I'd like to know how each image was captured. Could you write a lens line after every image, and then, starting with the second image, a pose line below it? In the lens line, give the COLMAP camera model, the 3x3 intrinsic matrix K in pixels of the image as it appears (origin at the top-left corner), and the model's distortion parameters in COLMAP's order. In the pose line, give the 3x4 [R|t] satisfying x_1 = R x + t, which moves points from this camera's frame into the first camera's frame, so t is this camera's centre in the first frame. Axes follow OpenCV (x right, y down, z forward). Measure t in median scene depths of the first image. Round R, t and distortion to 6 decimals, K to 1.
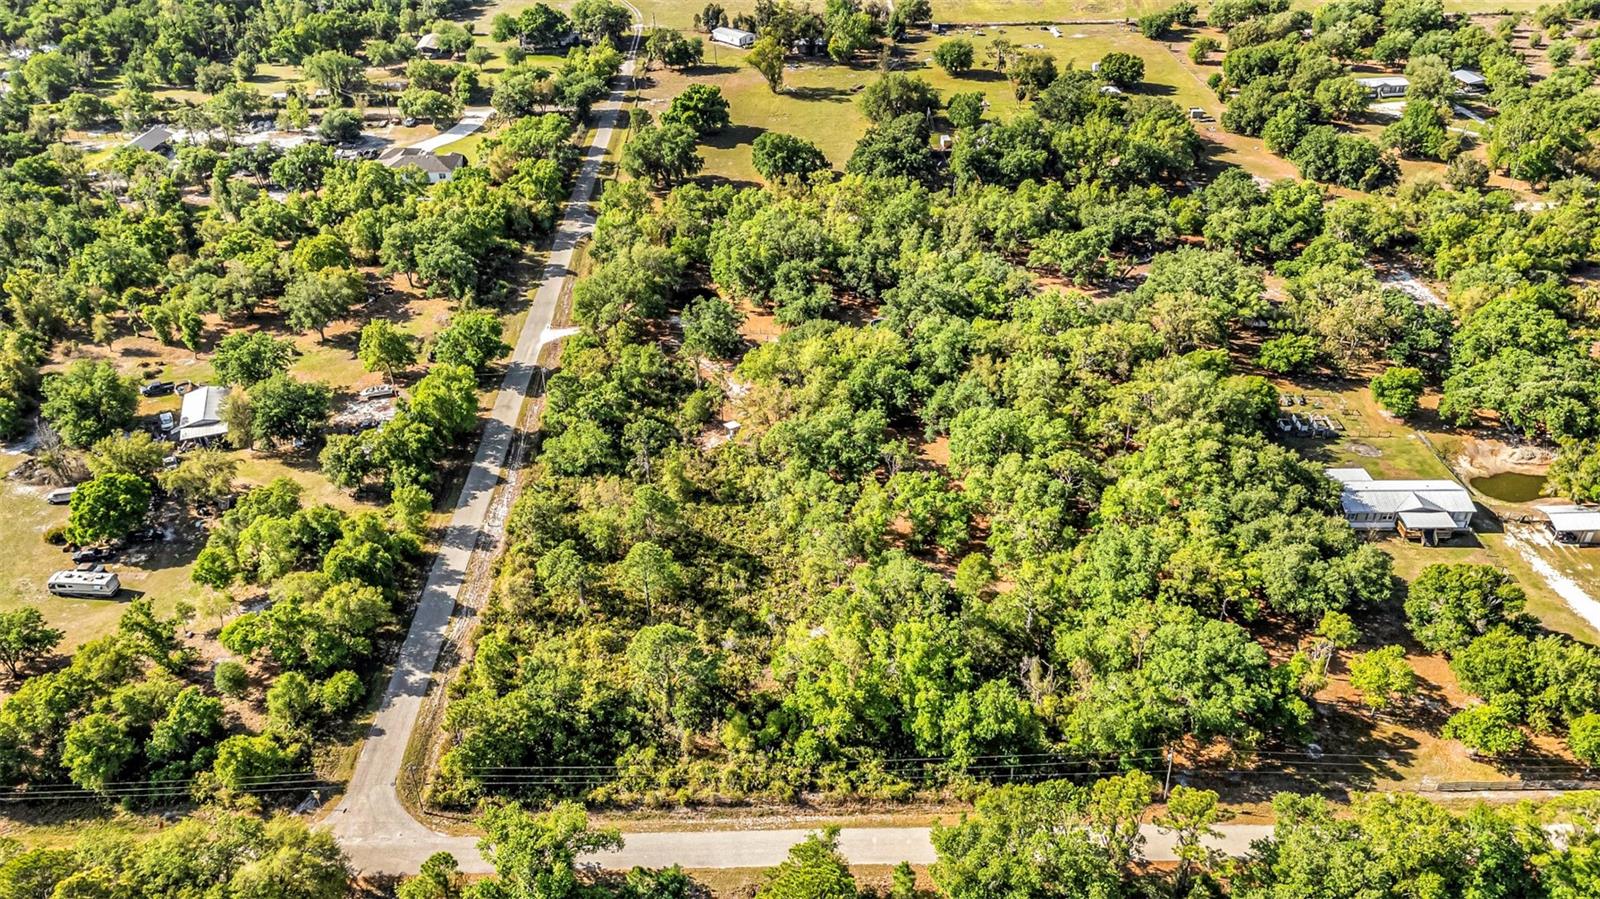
lens RADIAL K [[1176.5, 0, 796.2], [0, 1176.5, 457.6], [0, 0, 1]] dist [0.065886, -0.056889]
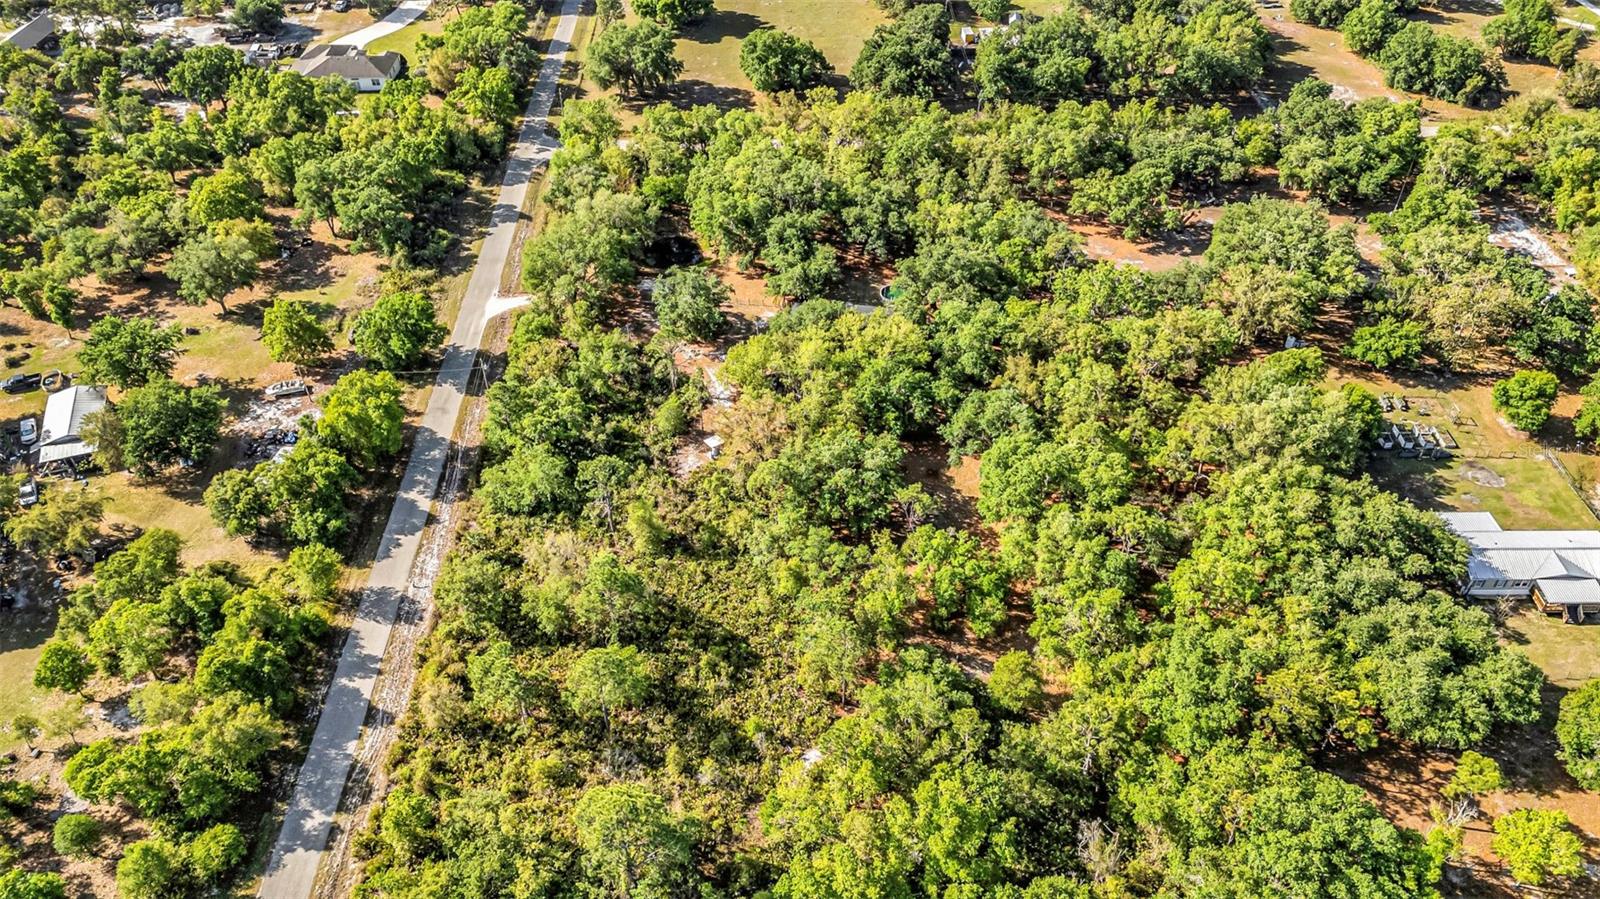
lens RADIAL K [[1176.5, 0, 795.7], [0, 1176.5, 456.3], [0, 0, 1]] dist [0.065886, -0.056889]
pose [[0.999998, 0.000156, 0.002187, 0.000862], [-0.000439, 0.991513, 0.130009, -0.117174], [-0.002148, -0.130010, 0.991510, 0.170481]]
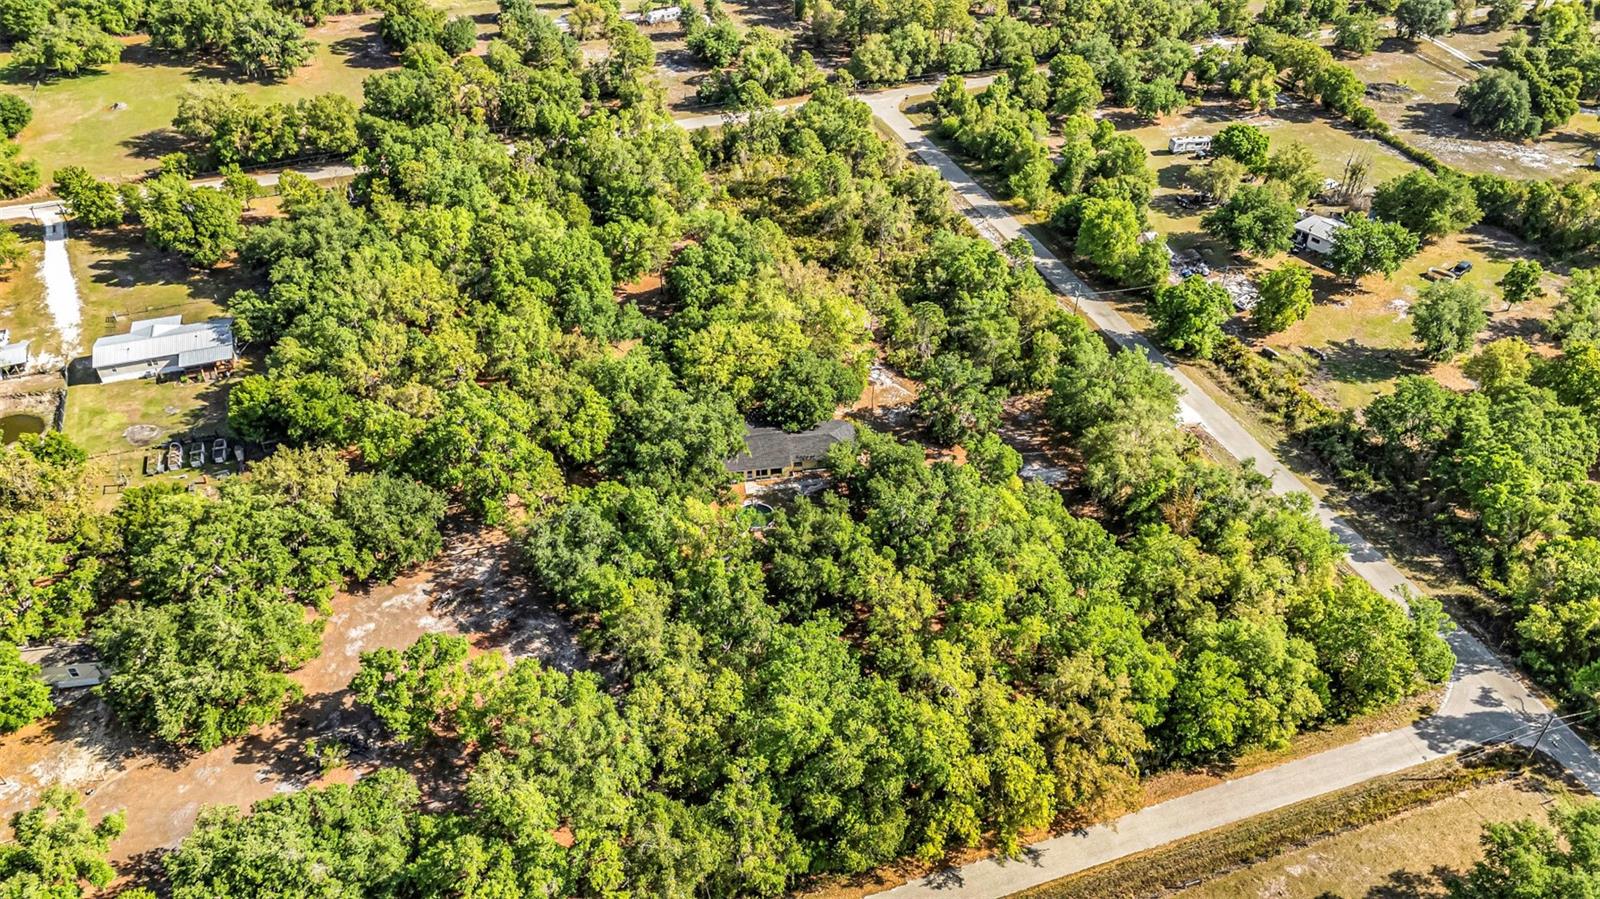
lens RADIAL K [[1176.5, 0, 789.0], [0, 1176.5, 434.6], [0, 0, 1]] dist [0.065886, -0.056889]
pose [[-0.947014, 0.206532, -0.245983, 0.228739], [-0.169139, 0.330384, 0.928568, -0.812506], [0.273048, 0.920973, -0.277945, 1.256641]]
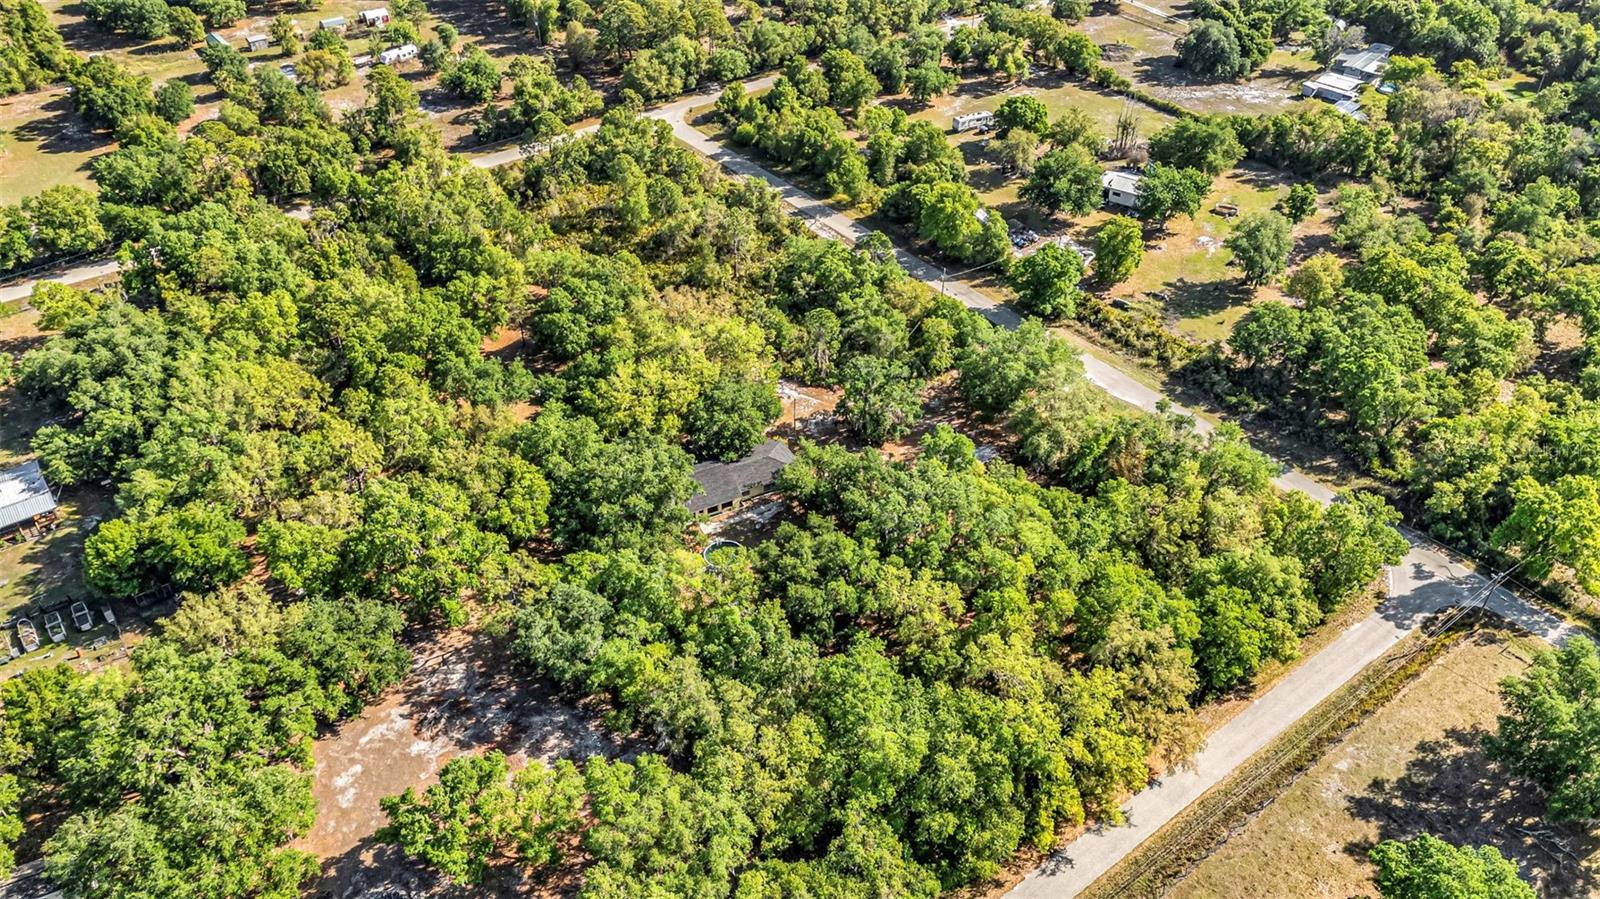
lens RADIAL K [[1176.5, 0, 789.3], [0, 1176.5, 444.5], [0, 0, 1]] dist [0.065886, -0.056889]
pose [[-0.801187, 0.379320, -0.462834, 0.347494], [-0.322376, 0.378018, 0.867857, -0.764169], [0.504155, 0.844523, -0.180579, 1.186749]]
